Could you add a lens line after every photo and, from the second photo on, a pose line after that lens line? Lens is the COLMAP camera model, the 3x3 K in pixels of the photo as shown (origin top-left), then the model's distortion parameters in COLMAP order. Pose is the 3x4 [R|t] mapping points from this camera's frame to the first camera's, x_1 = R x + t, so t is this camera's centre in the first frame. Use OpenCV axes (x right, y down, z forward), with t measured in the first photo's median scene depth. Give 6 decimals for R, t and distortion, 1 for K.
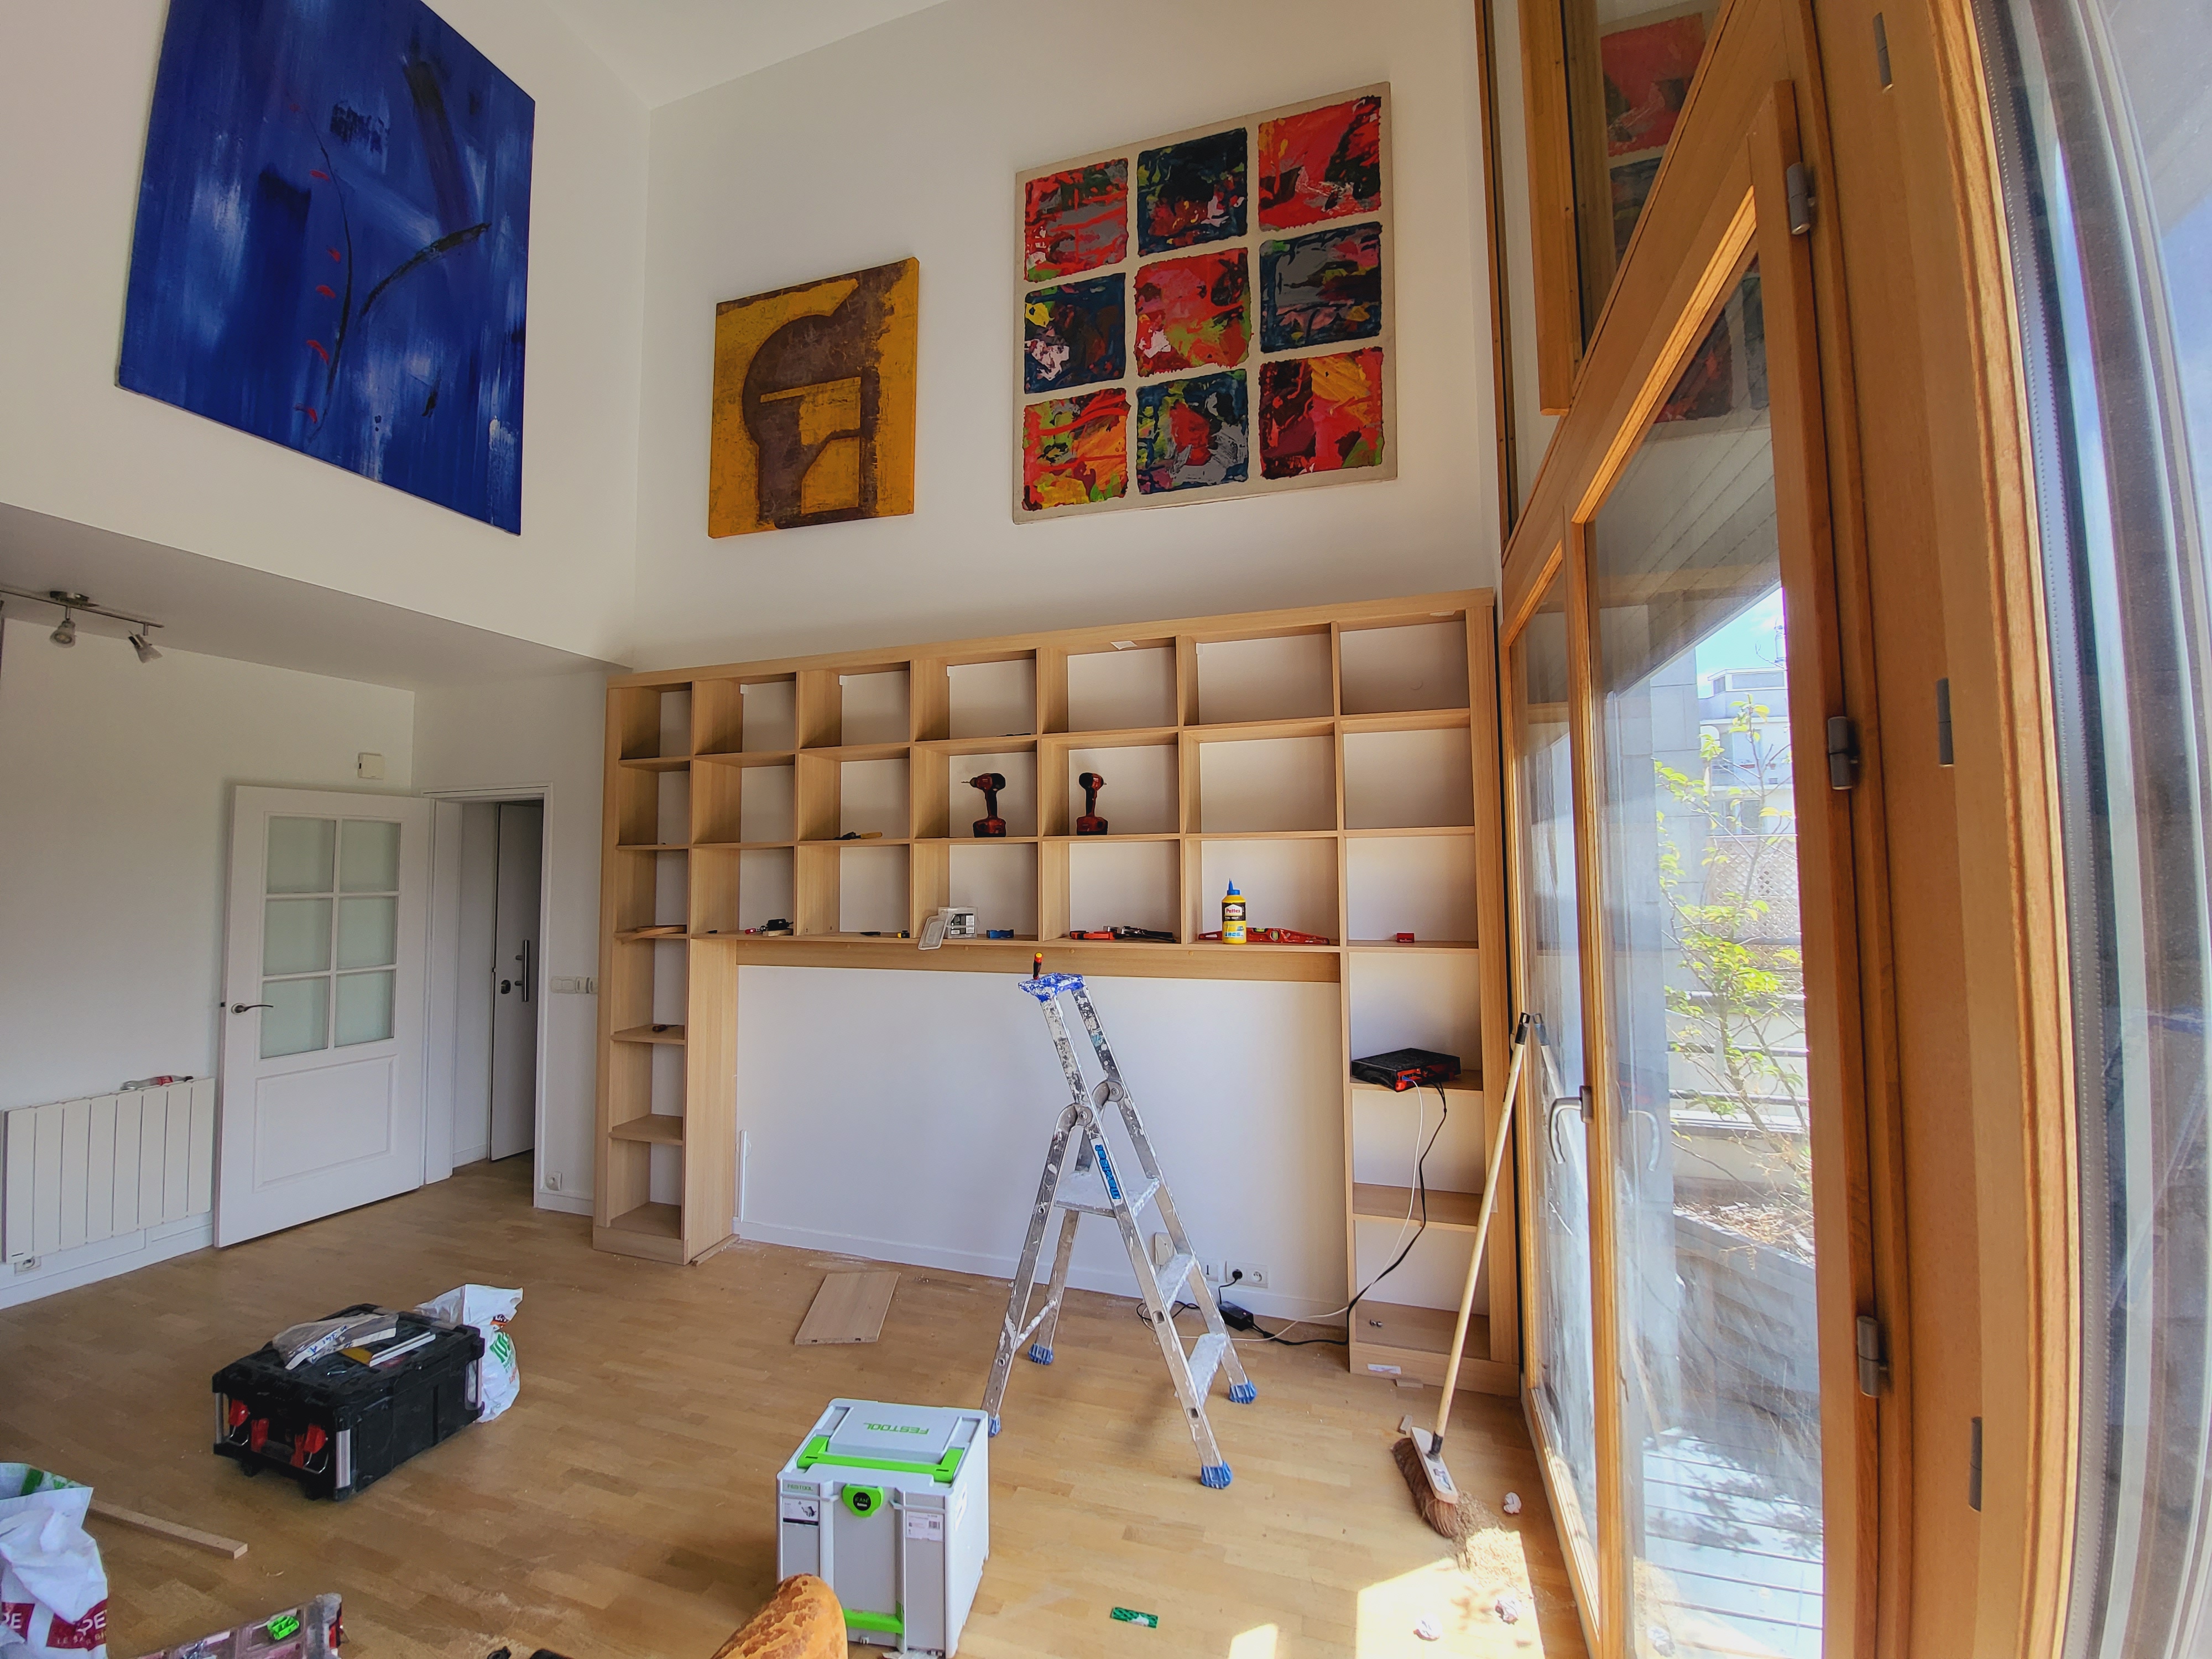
lens RADIAL K [[869.9, 0, 1106.0], [0, 869.9, 829.5], [0, 0, 1]] dist [0.000384, -0.020379]
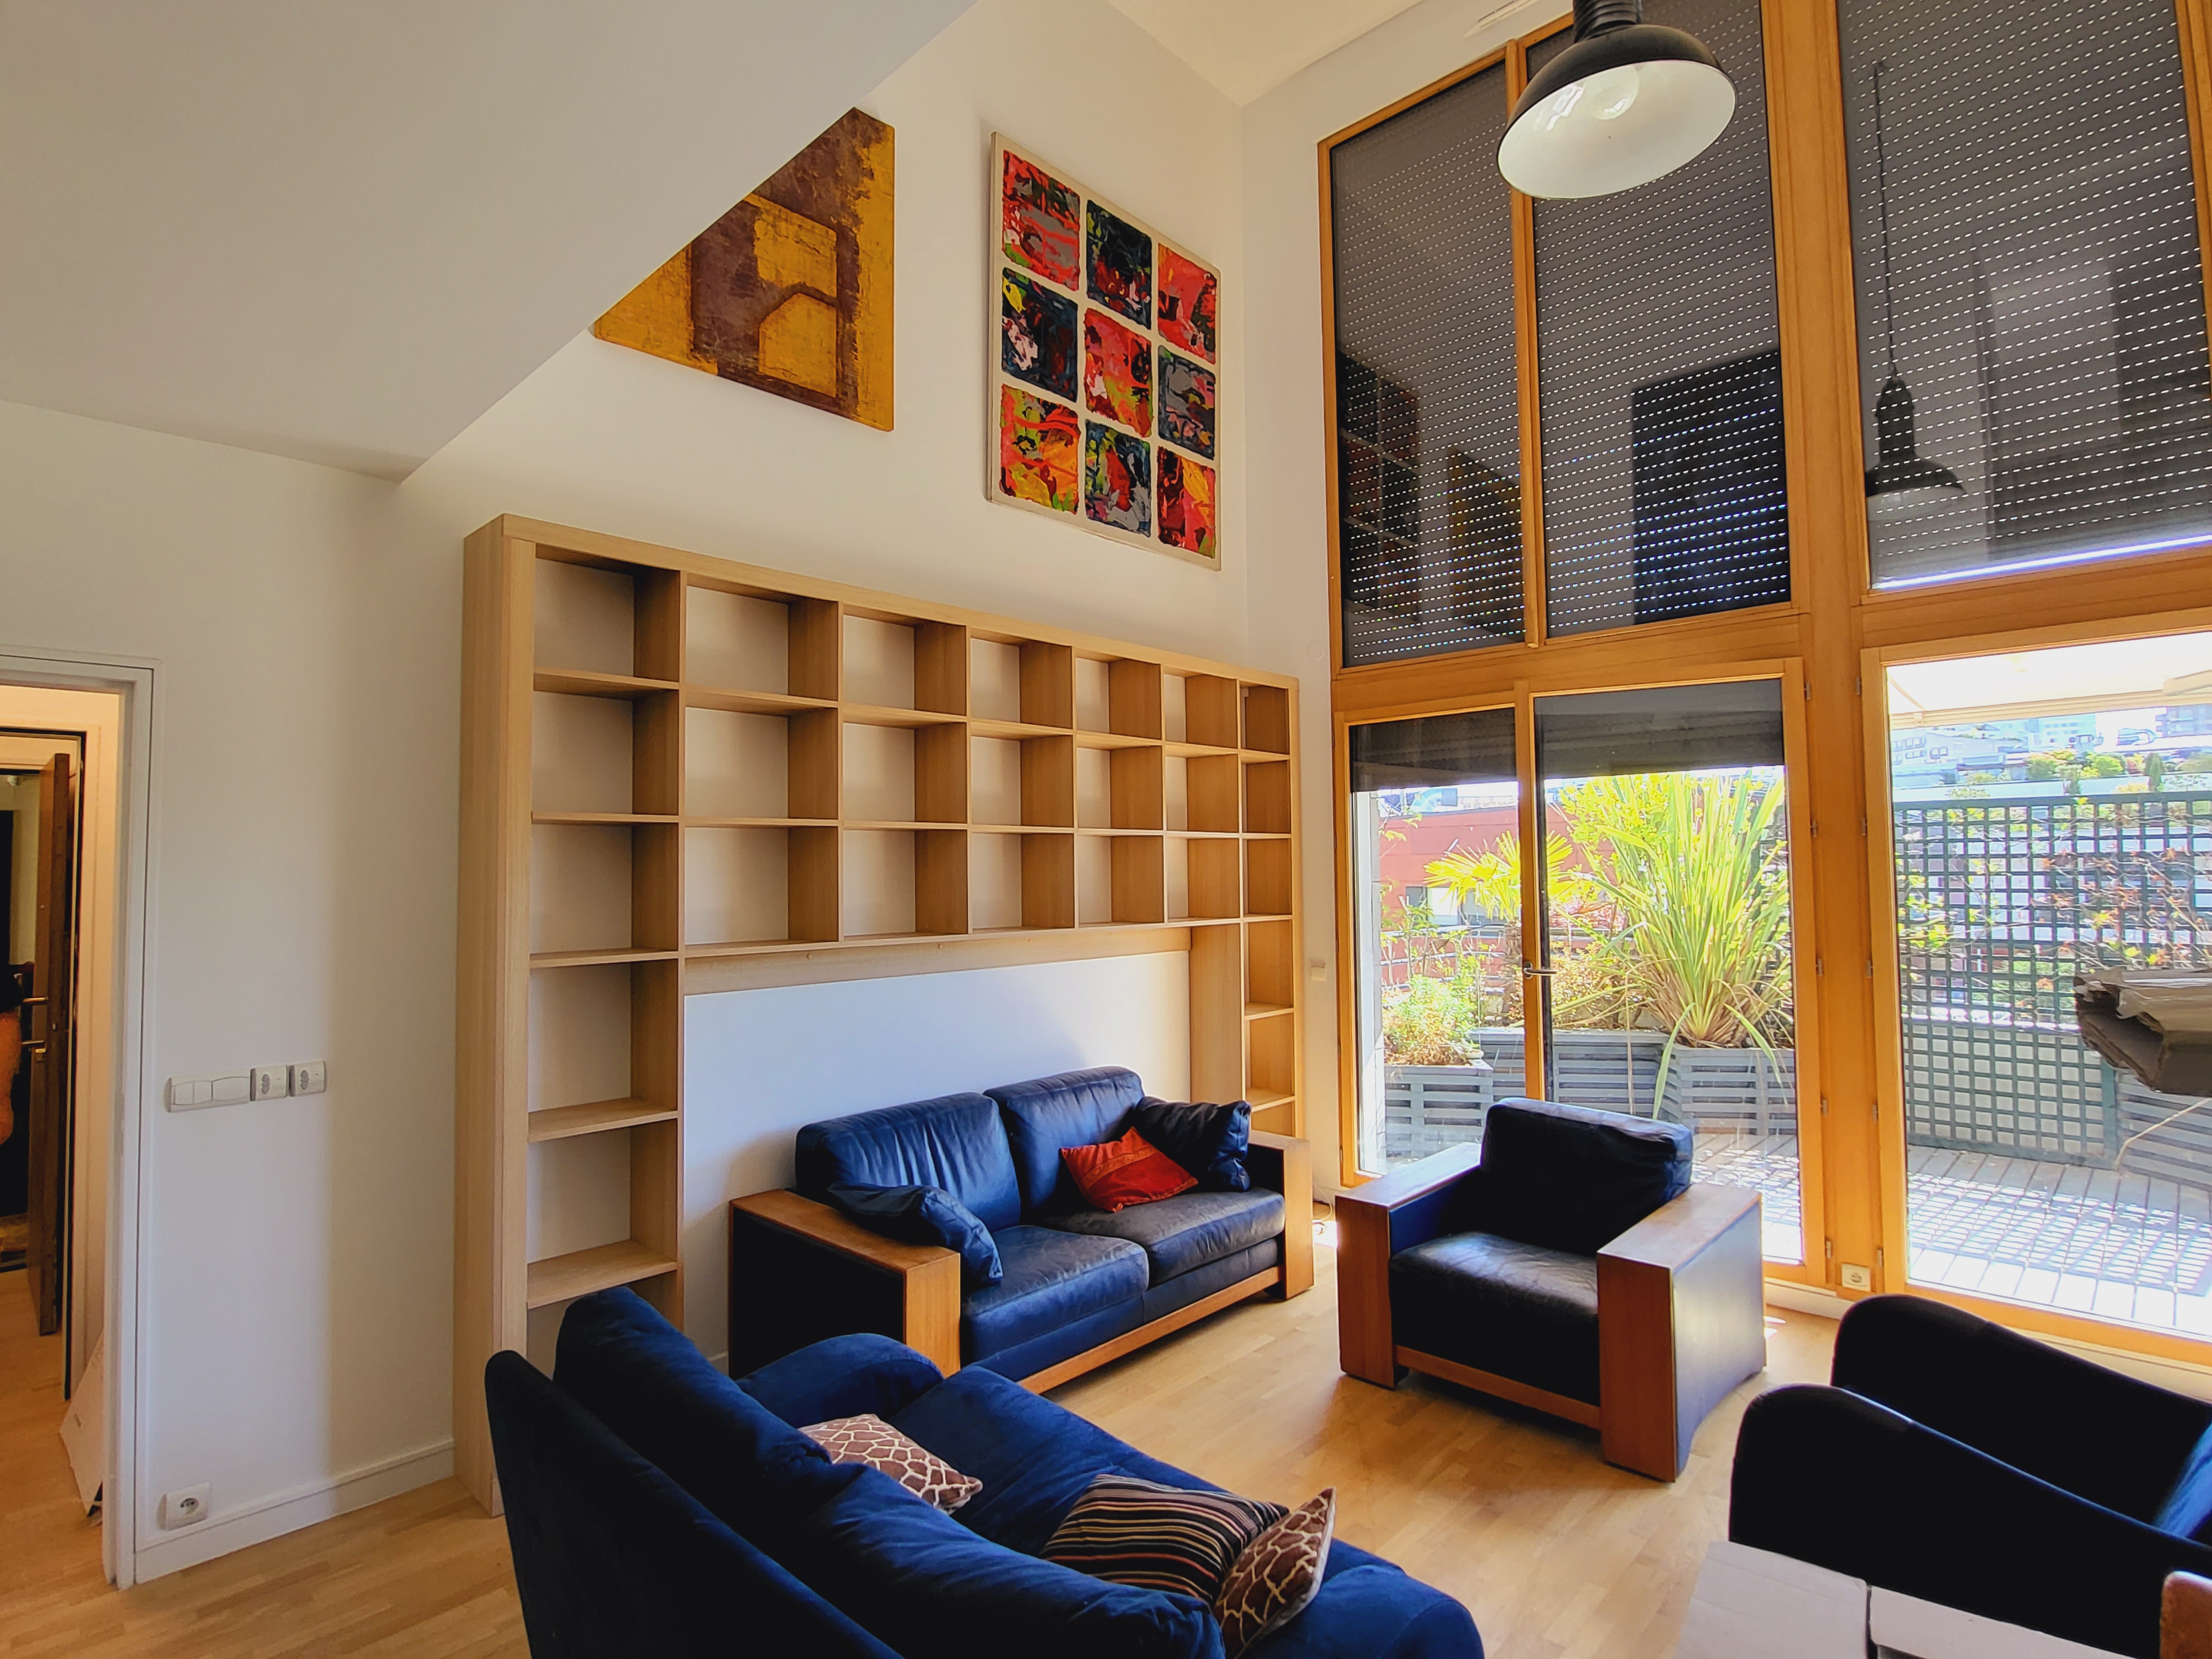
lens RADIAL K [[1145.4, 0, 1097.5], [0, 1145.4, 813.5], [0, 0, 1]] dist [0.000328, 0.000027]
pose [[0.431624, 0.040070, 0.901163, -1.217901], [-0.025662, 0.999154, -0.032136, 0.027742], [-0.901689, -0.009255, 0.432287, 0.366048]]
